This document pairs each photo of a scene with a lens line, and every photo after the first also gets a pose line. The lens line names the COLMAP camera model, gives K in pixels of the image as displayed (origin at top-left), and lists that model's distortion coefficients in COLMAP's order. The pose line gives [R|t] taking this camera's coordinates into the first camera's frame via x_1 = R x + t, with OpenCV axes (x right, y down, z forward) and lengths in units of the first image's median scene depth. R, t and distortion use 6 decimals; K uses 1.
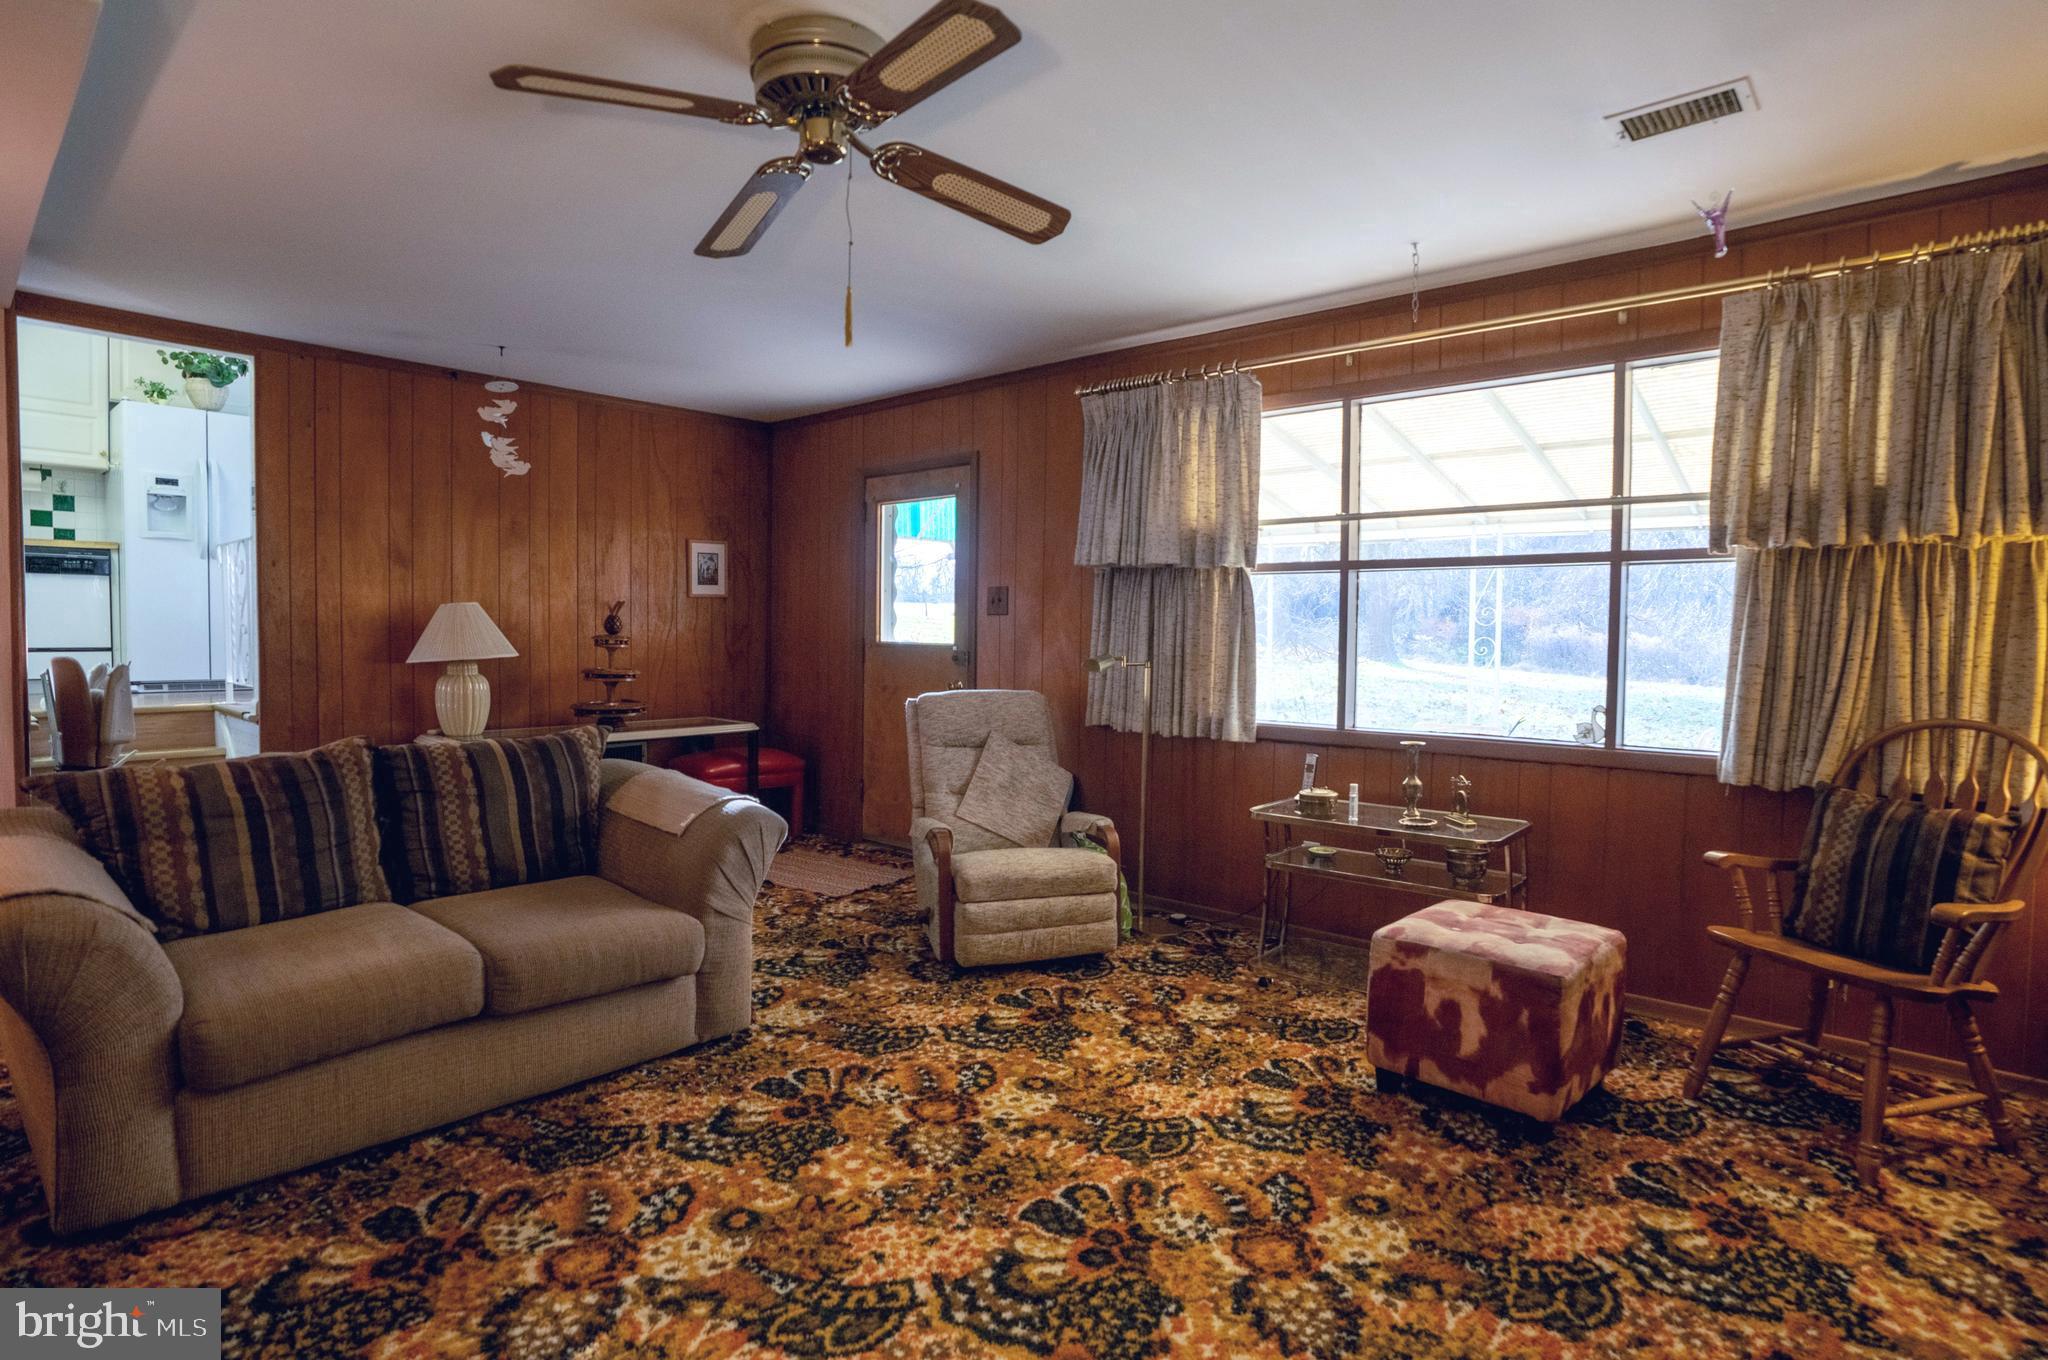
lens RADIAL K [[1045.6, 0, 1017.5], [0, 1045.6, 654.1], [0, 0, 1]] dist [-0.000931, -0.000048]
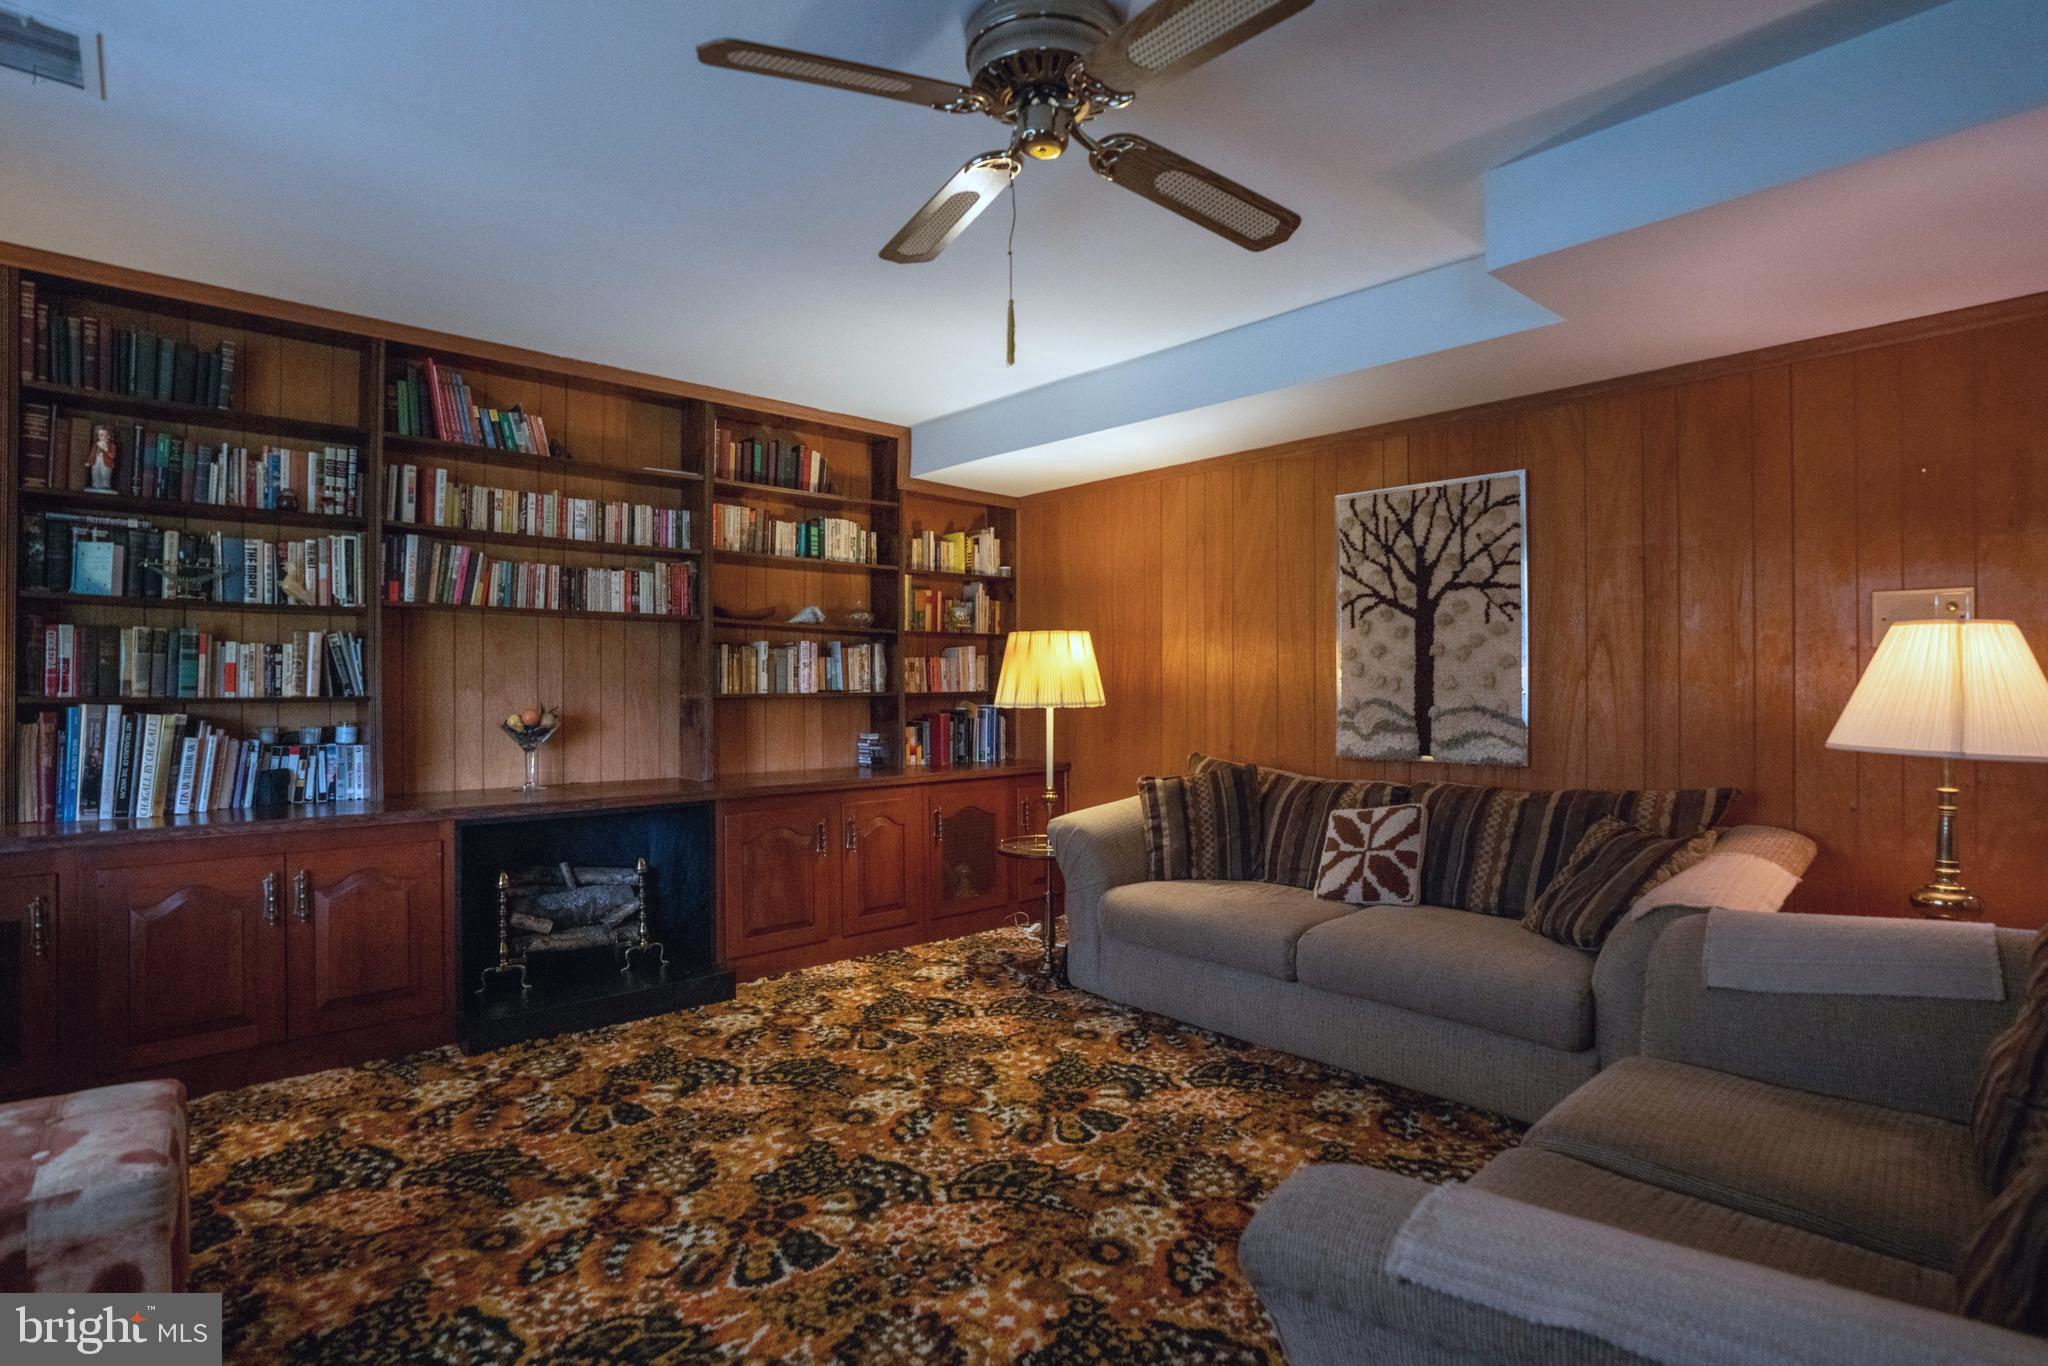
lens RADIAL K [[990.6, 0, 1021.1], [0, 990.6, 678.8], [0, 0, 1]] dist [-0.069359, 0.031924]
pose [[-0.996461, -0.006014, 0.083837, -0.245360], [-0.004153, 0.999741, 0.022354, -0.039797], [-0.083950, 0.021927, -0.996229, 1.866159]]
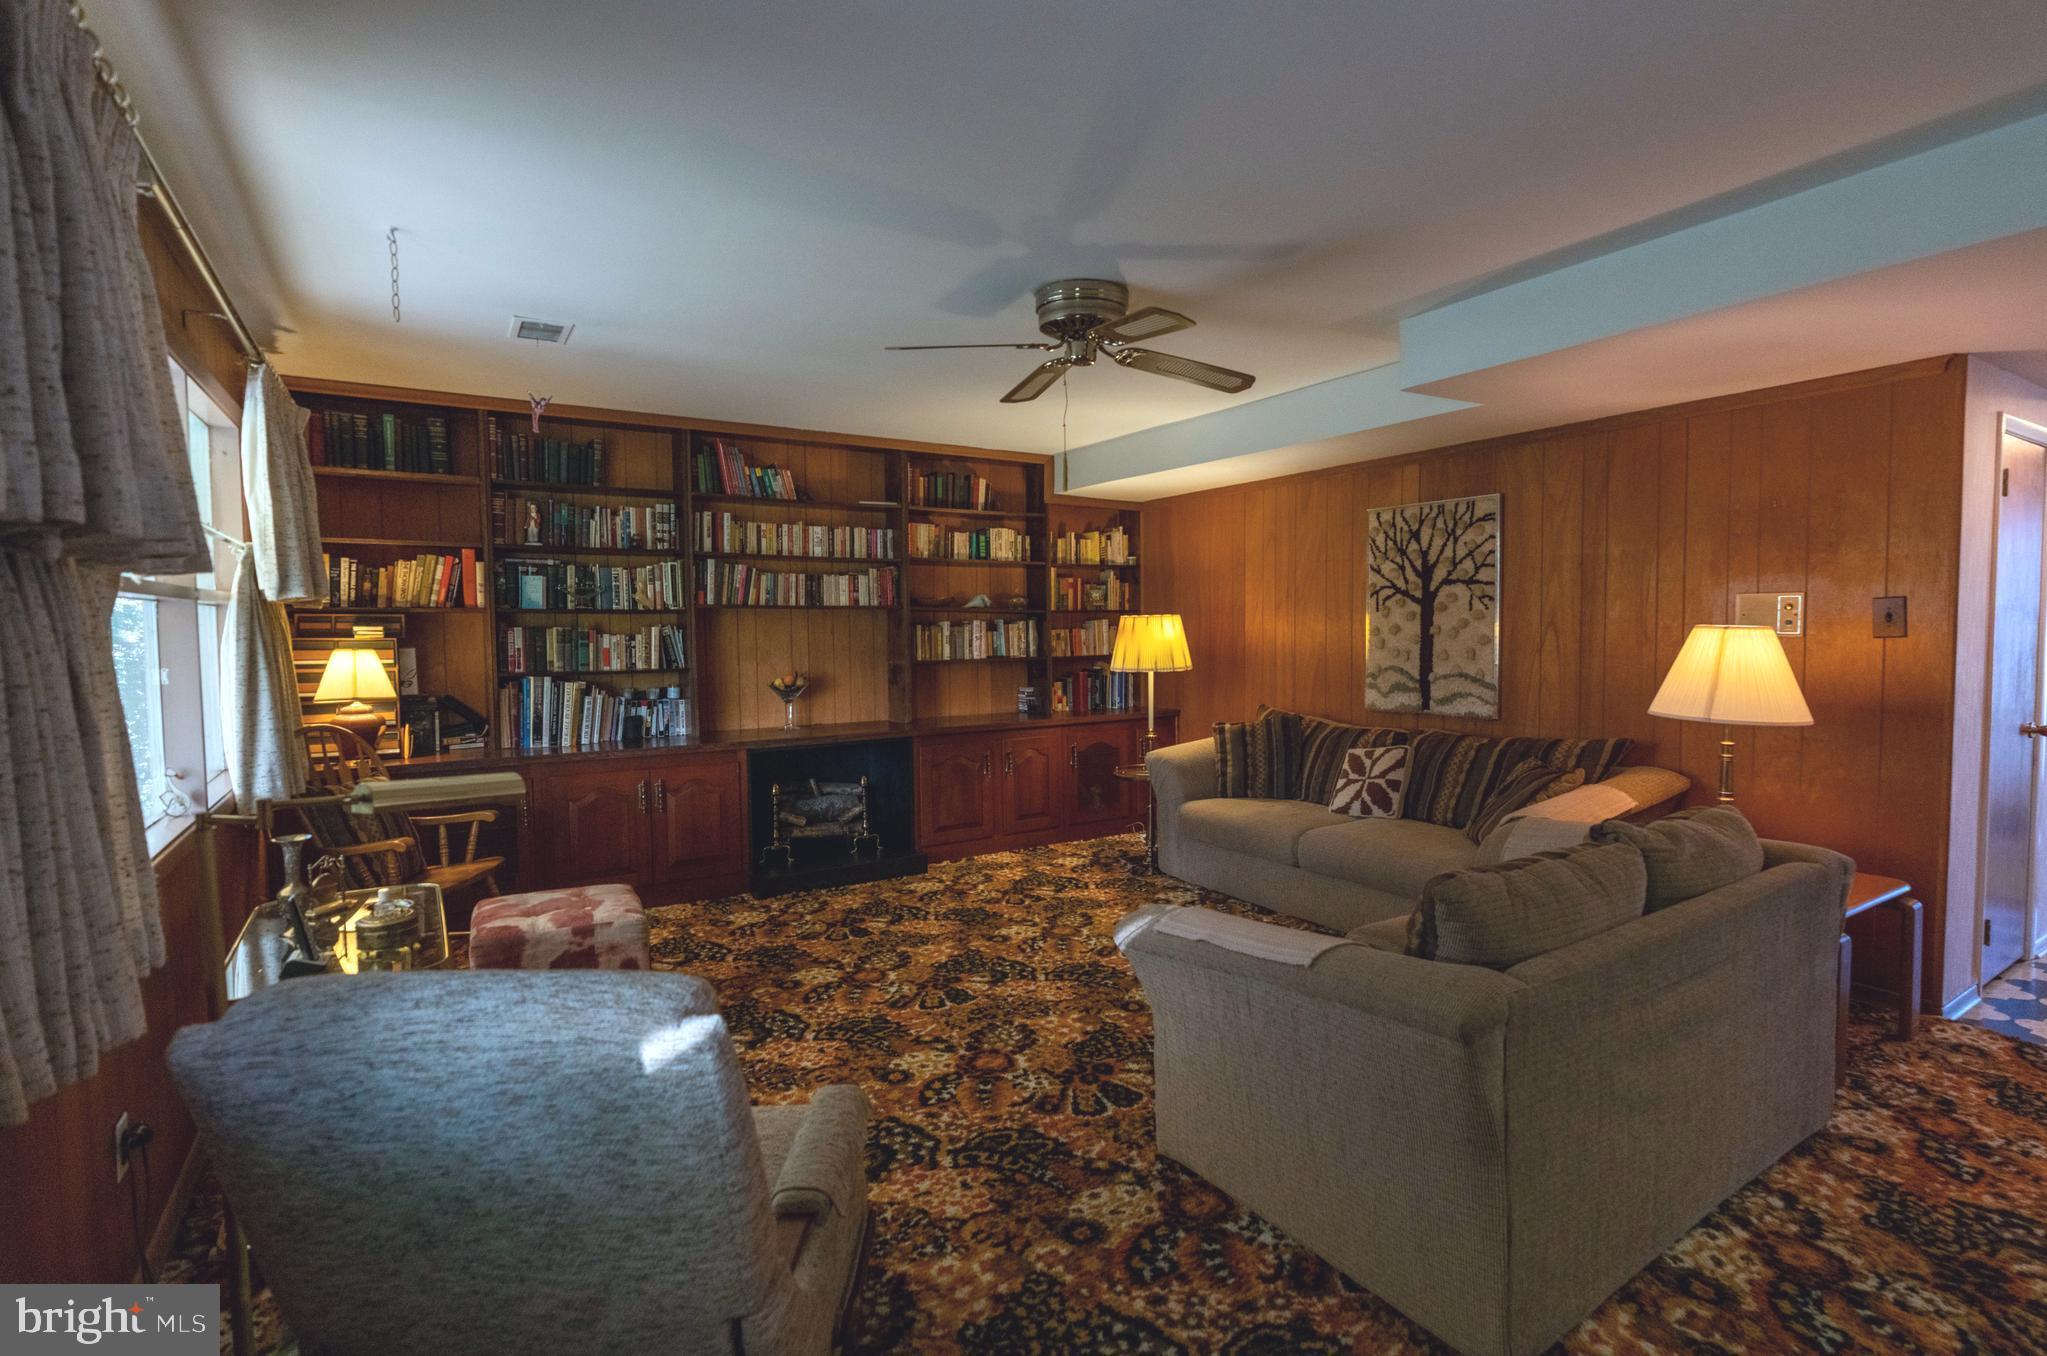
lens RADIAL K [[953.4, 0, 1051.7], [0, 953.4, 670.0], [0, 0, 1]] dist [-0.000590, 0.000278]
pose [[-0.968870, -0.009685, 0.247379, -0.501147], [0.009144, 0.997153, 0.074854, -0.131329], [-0.247399, 0.074786, -0.966023, 2.425282]]
